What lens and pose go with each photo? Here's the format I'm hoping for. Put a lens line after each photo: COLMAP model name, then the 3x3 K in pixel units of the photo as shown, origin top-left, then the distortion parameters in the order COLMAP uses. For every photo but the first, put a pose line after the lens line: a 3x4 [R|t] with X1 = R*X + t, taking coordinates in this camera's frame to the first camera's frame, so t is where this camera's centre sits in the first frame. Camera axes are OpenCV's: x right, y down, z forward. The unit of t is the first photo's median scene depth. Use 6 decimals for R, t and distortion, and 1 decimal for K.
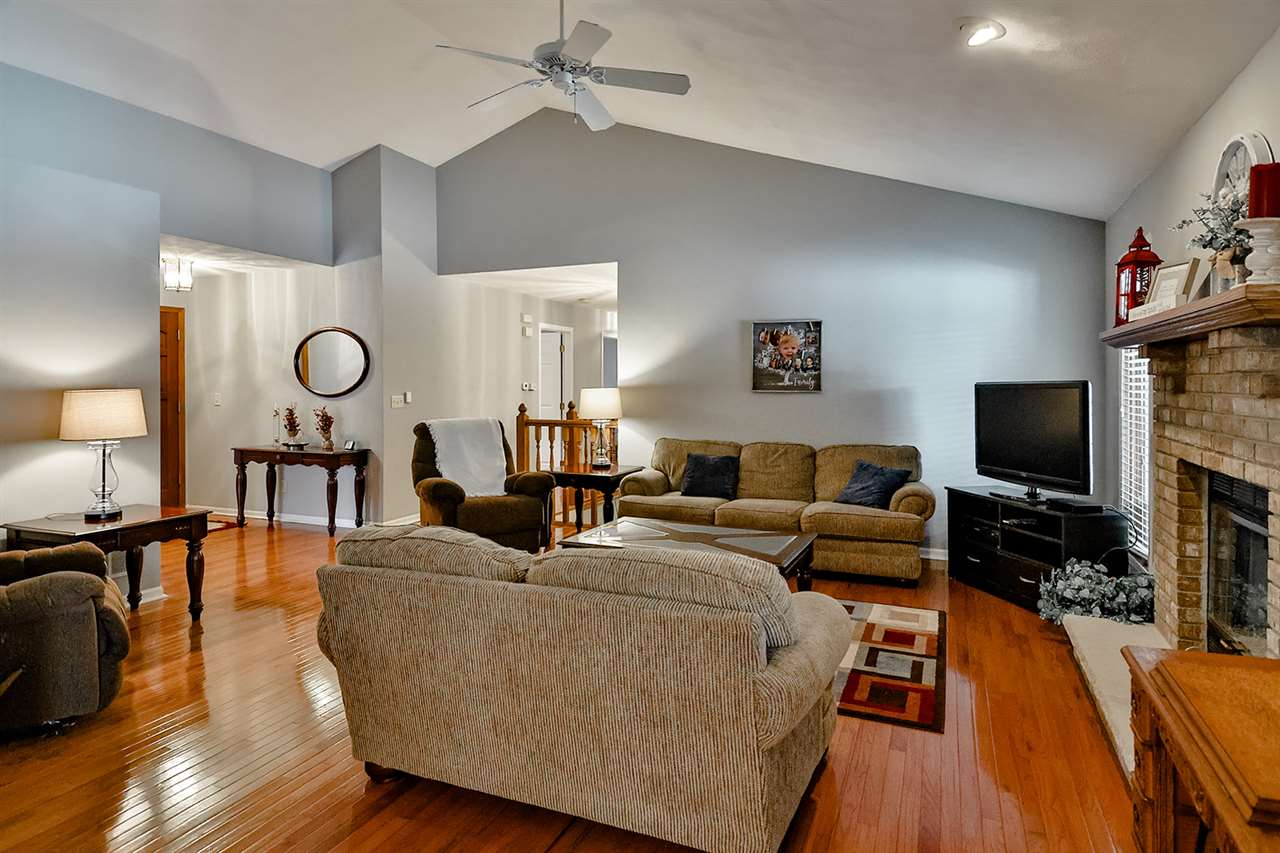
lens RADIAL K [[675.6, 0, 645.3], [0, 675.6, 385.9], [0, 0, 1]] dist [0.000552, -0.000285]
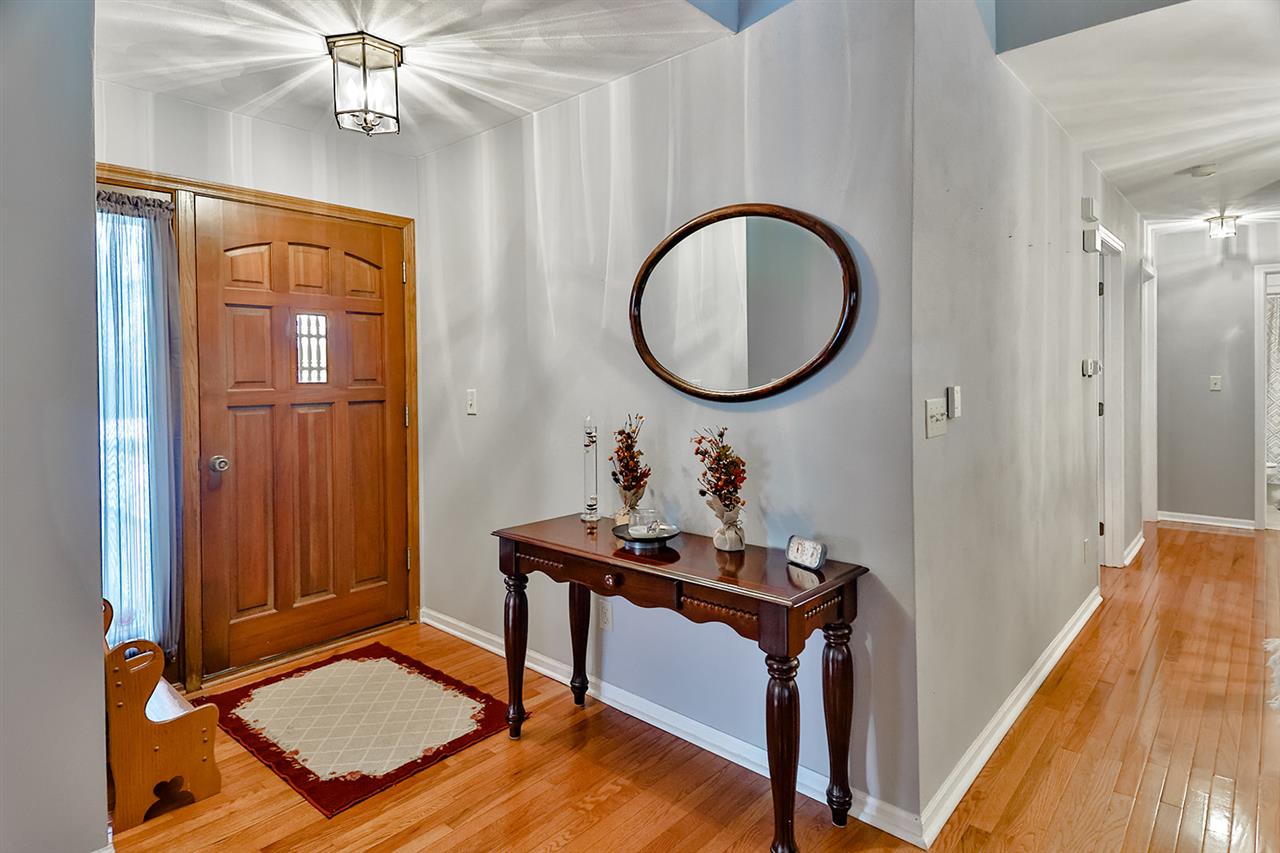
lens RADIAL K [[675.6, 0, 645.3], [0, 675.6, 385.9], [0, 0, 1]] dist [0.000552, -0.000285]
pose [[0.935019, -0.005419, -0.354555, -0.385927], [0.011074, 0.999842, 0.013921, 0.003393], [0.354424, -0.016942, 0.934931, 0.658840]]
